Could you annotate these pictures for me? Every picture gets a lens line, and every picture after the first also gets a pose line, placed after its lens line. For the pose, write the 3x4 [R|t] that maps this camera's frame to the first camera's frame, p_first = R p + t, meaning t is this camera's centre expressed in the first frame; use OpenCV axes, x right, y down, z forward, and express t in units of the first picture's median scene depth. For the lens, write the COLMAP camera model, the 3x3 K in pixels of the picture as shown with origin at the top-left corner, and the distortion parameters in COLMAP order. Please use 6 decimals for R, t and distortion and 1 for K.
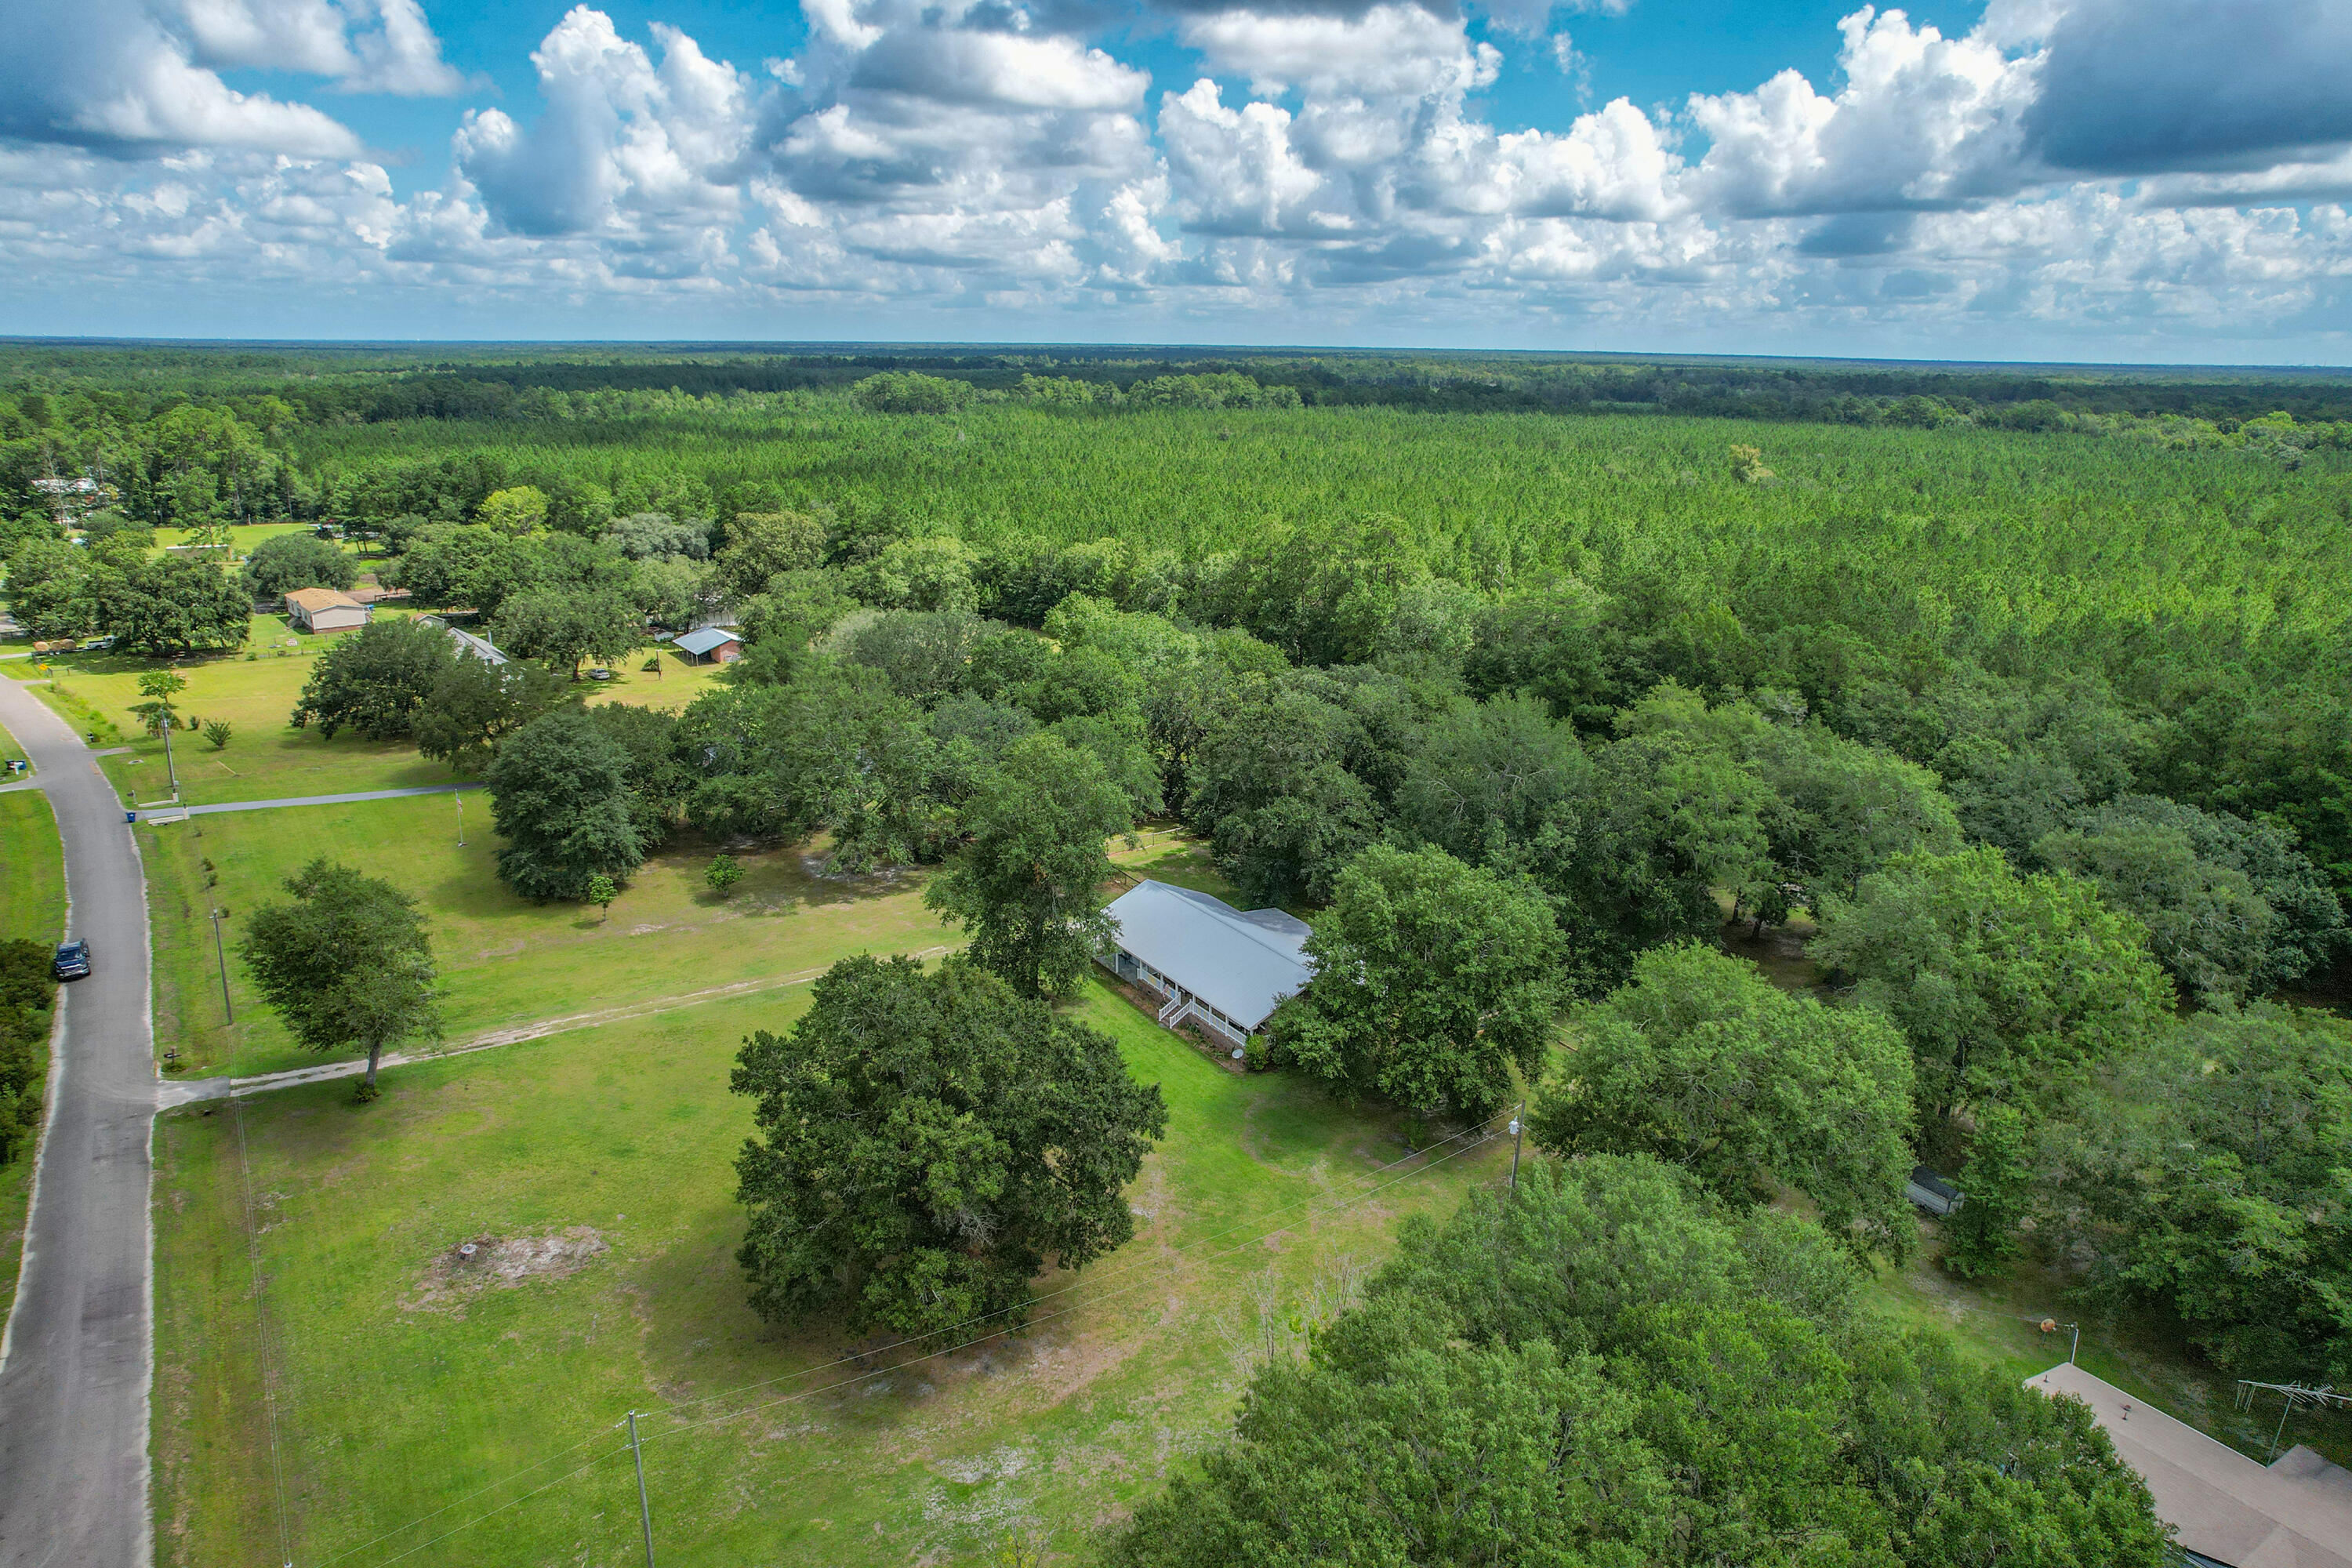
lens RADIAL K [[1517.9, 0, 1176.5], [0, 1517.9, 746.7], [0, 0, 1]] dist [-0.078828, 0.075169]
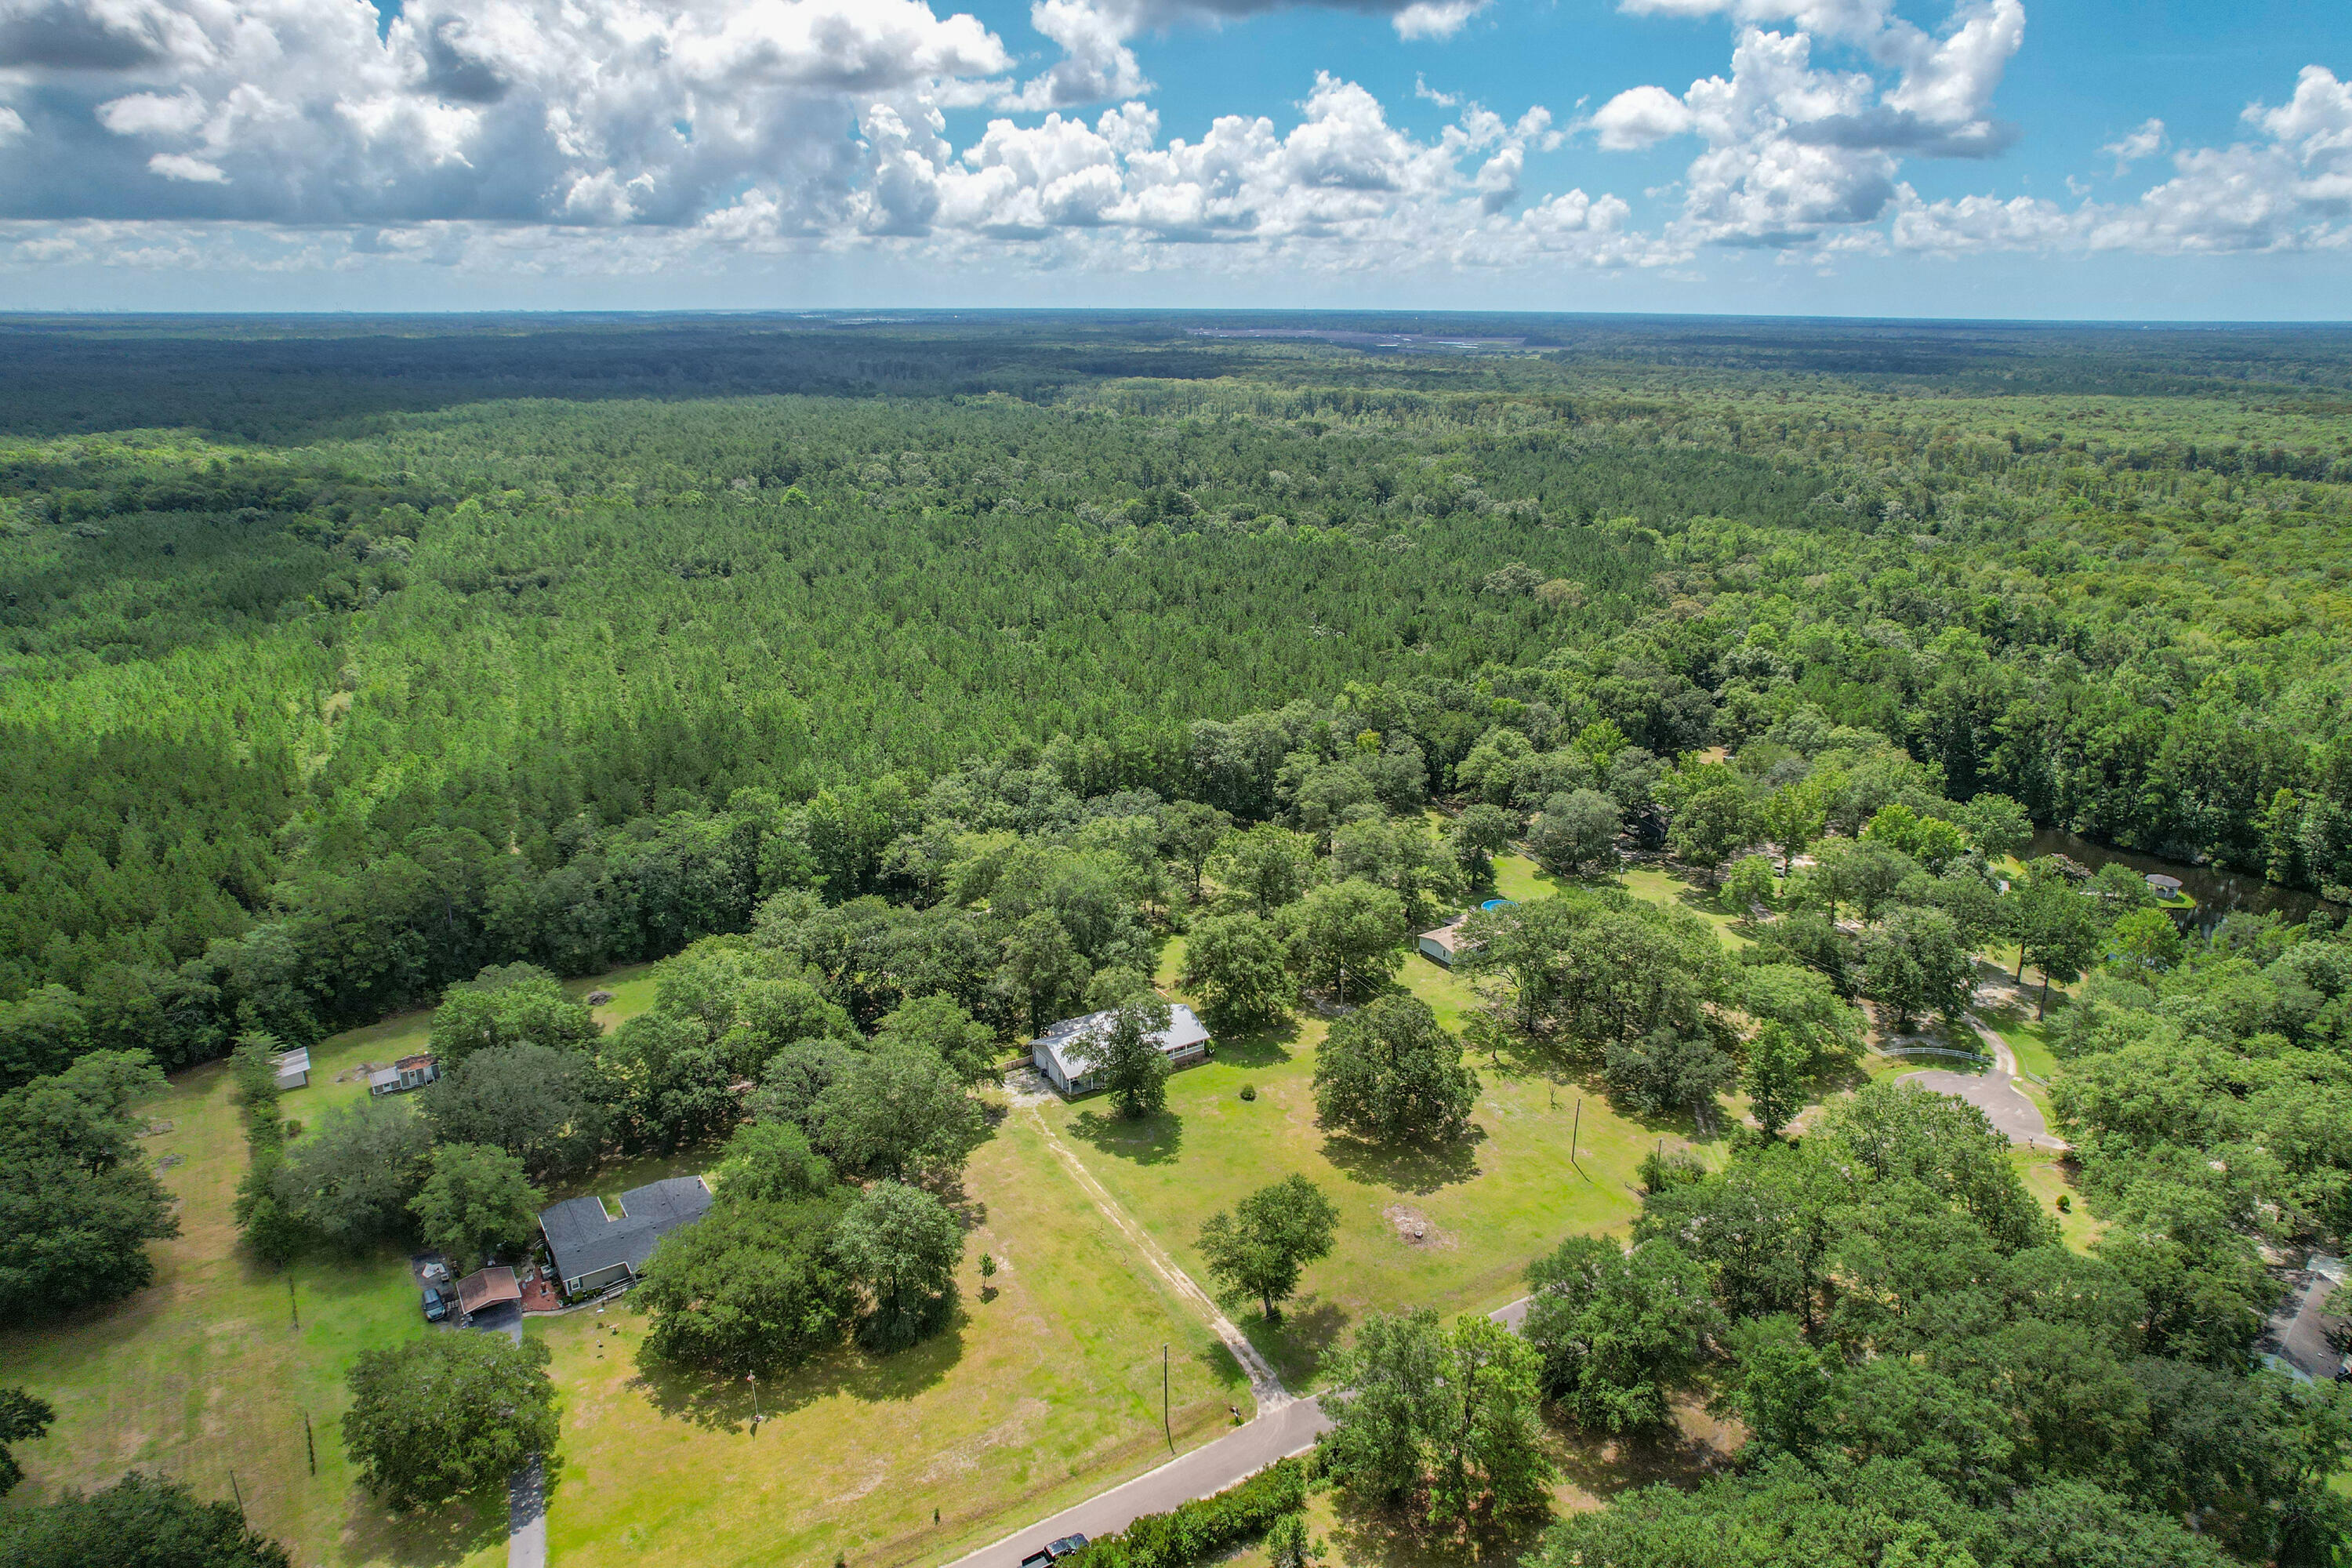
lens RADIAL K [[1517.9, 0, 1181.8], [0, 1517.9, 784.3], [0, 0, 1]] dist [-0.078828, 0.075169]
pose [[0.010512, -0.319442, 0.947548, -1.315848], [0.257268, 0.916564, 0.306142, -0.565087], [-0.966283, 0.240555, 0.091817, 0.557401]]
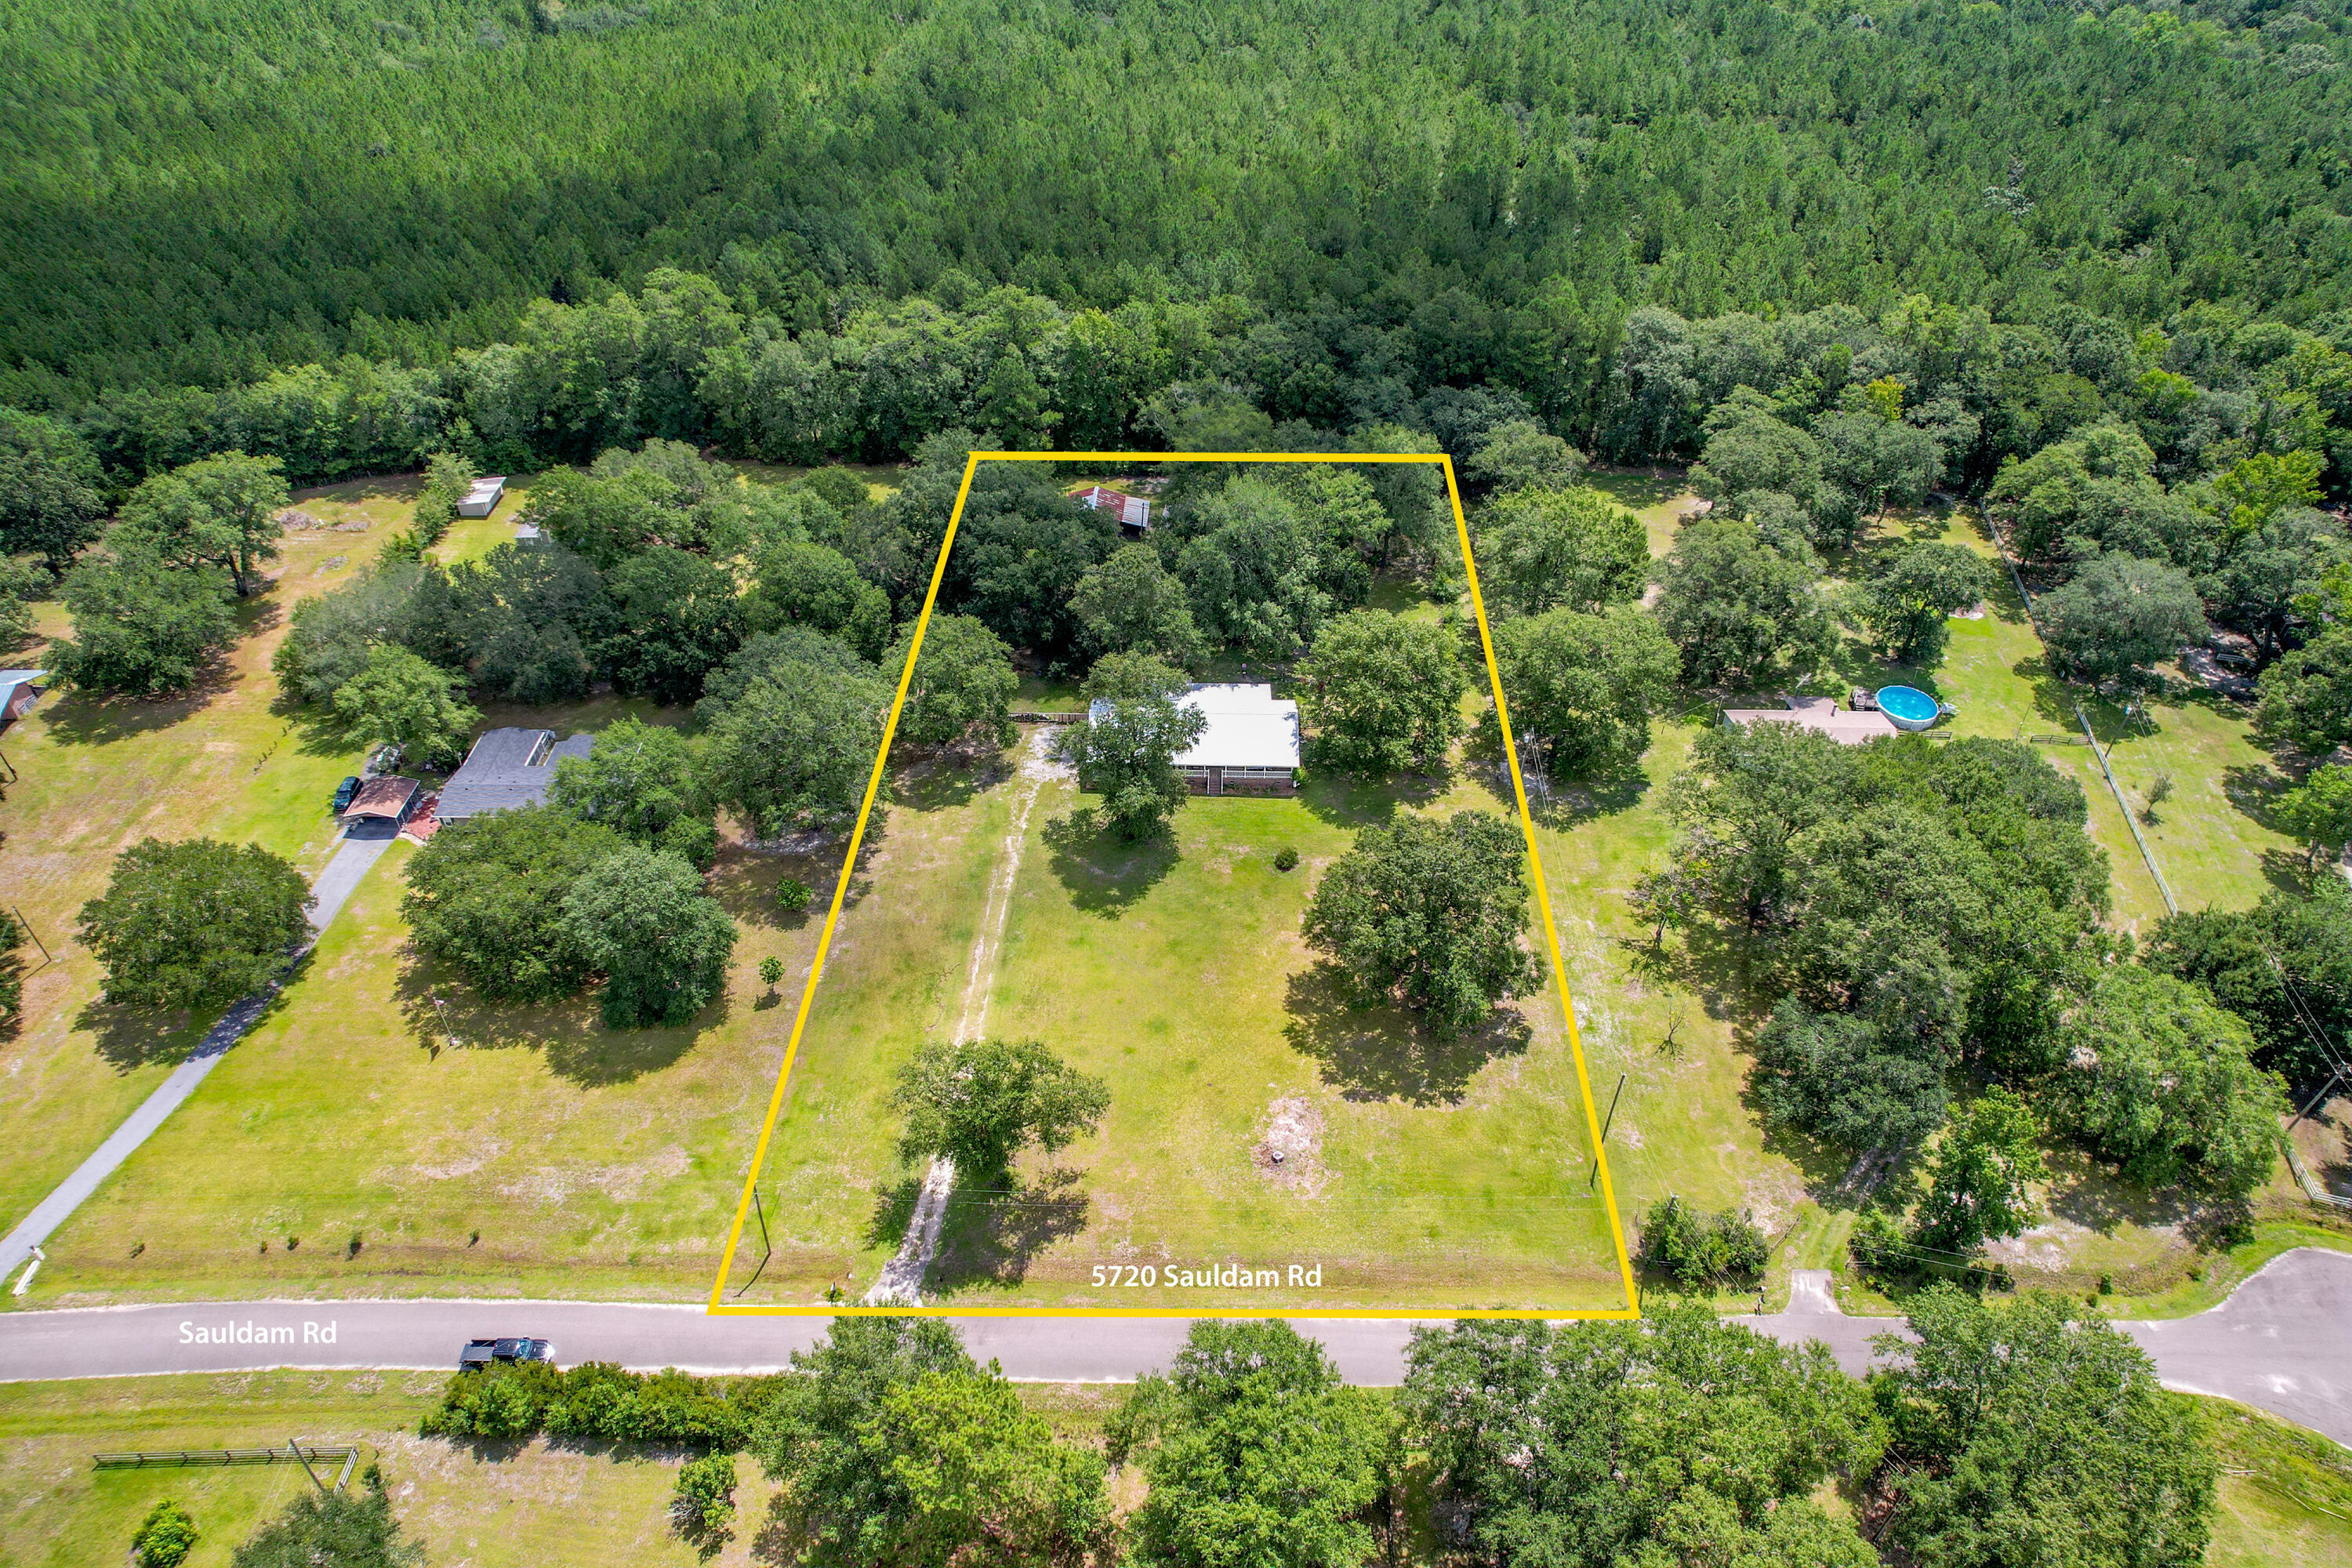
lens RADIAL K [[1517.9, 0, 1177.0], [0, 1517.9, 795.5], [0, 0, 1]] dist [-0.078828, 0.075169]
pose [[0.557933, -0.529582, 0.638947, -0.760042], [0.213851, 0.835667, 0.505895, -0.445321], [-0.801859, -0.145616, 0.579498, 0.135652]]
